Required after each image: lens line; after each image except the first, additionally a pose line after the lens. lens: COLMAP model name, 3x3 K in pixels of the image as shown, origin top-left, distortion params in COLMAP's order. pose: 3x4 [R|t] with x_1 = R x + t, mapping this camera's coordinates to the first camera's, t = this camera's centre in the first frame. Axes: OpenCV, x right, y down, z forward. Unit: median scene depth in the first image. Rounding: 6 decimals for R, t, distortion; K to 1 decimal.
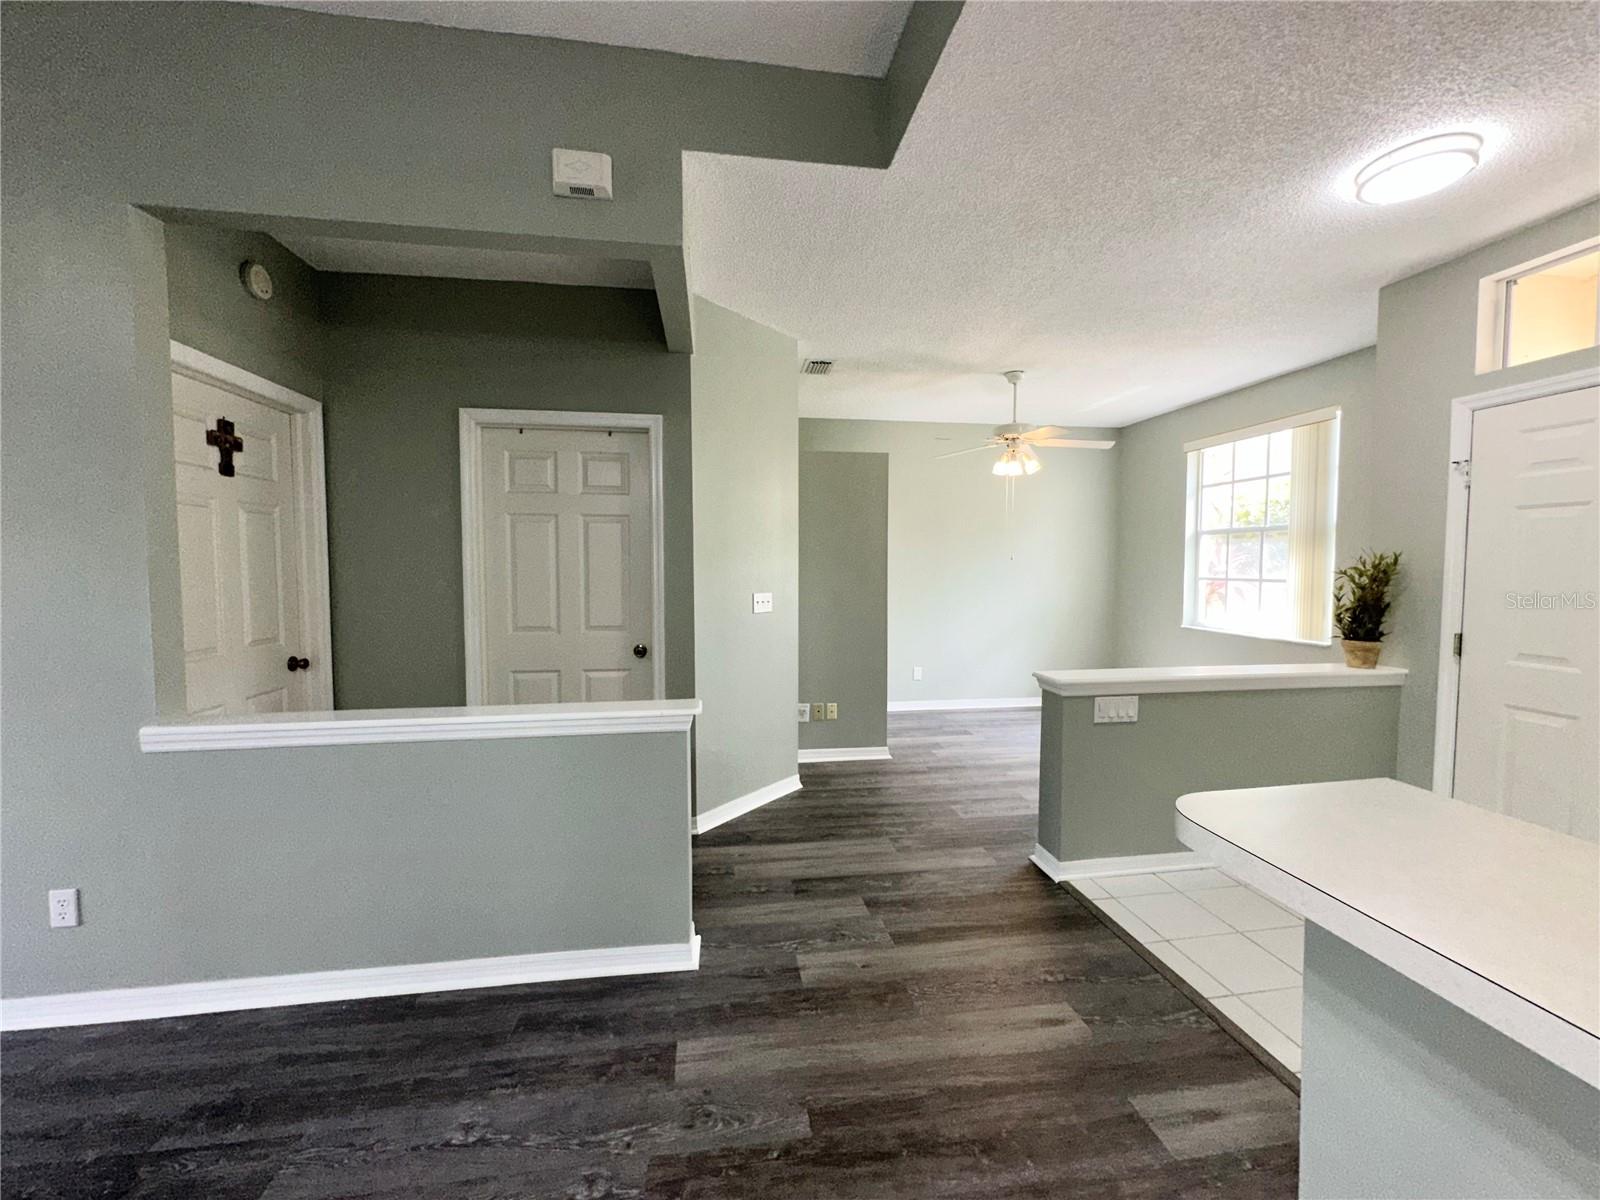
lens RADIAL K [[638.2, 0, 798.7], [0, 638.2, 599.0], [0, 0, 1]] dist [-0.005217, 0.001304]
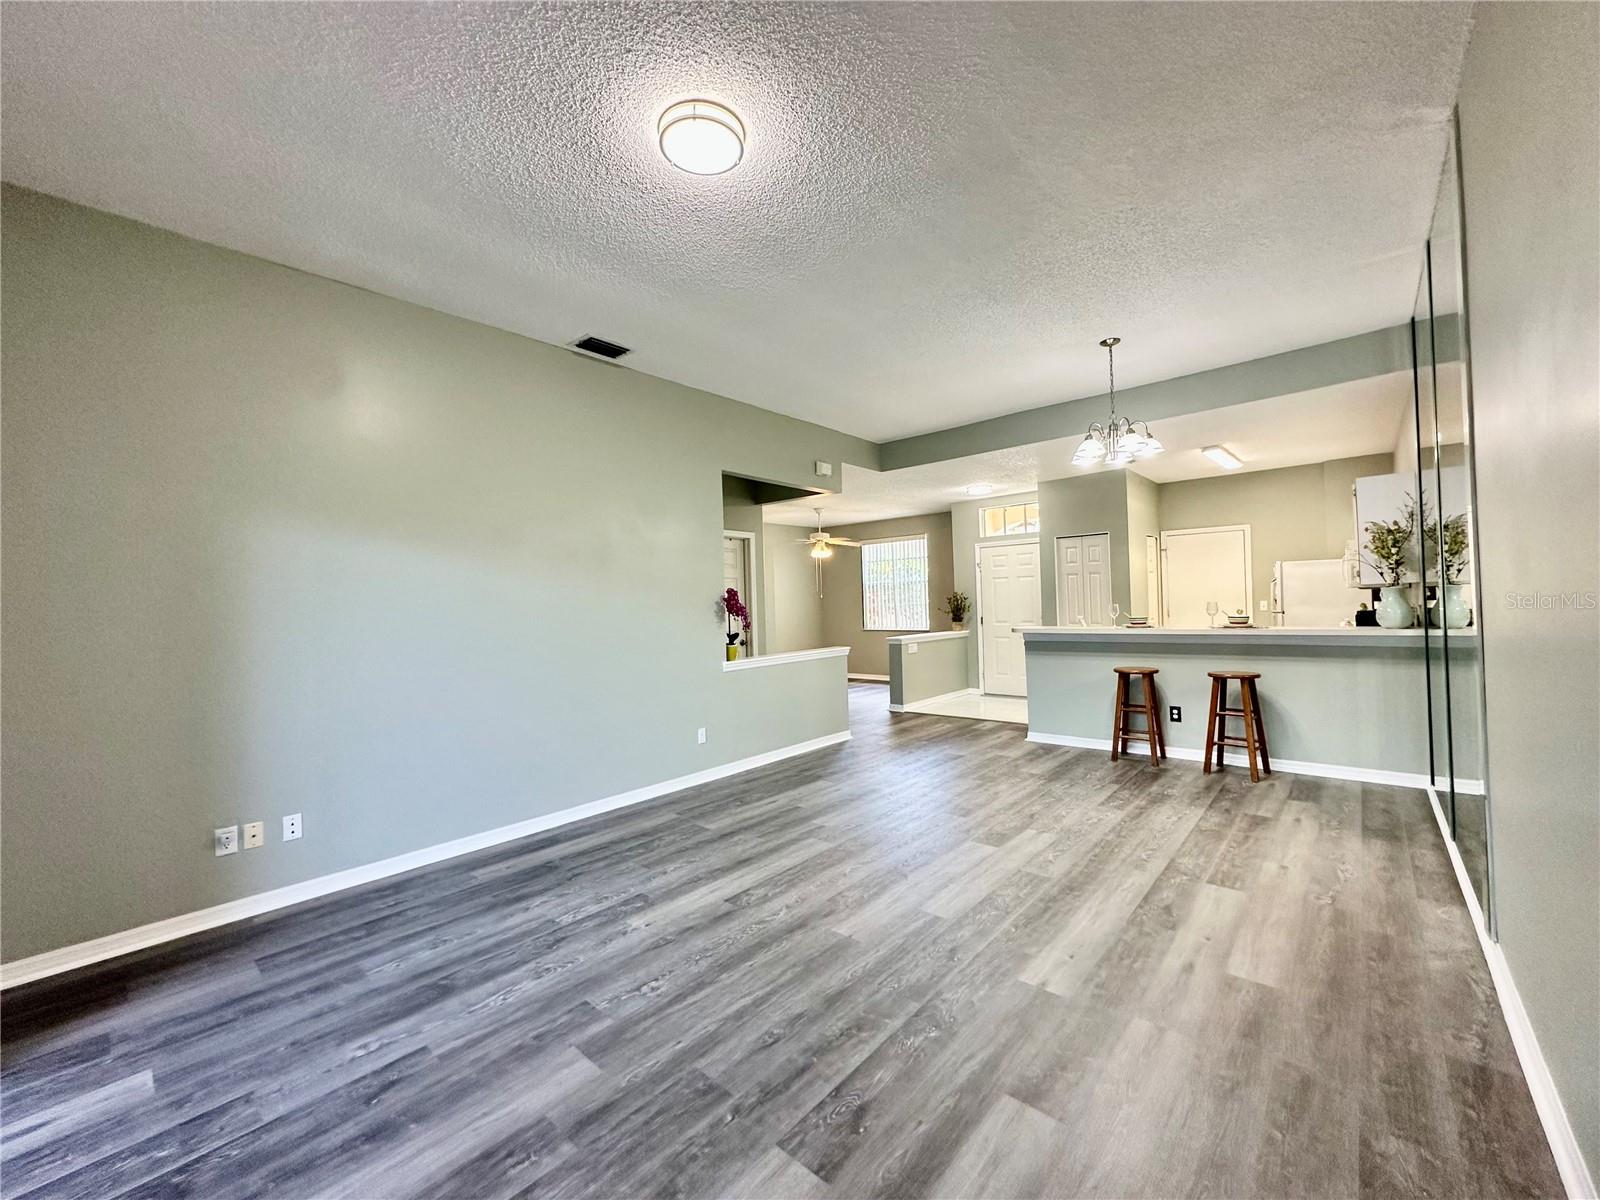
lens RADIAL K [[638.2, 0, 796.1], [0, 638.2, 593.6], [0, 0, 1]] dist [-0.005217, 0.001304]
pose [[0.763612, -0.010936, 0.645583, -1.956053], [0.062395, 0.996427, -0.056924, 0.069350], [-0.642653, 0.083749, 0.761566, -0.956944]]
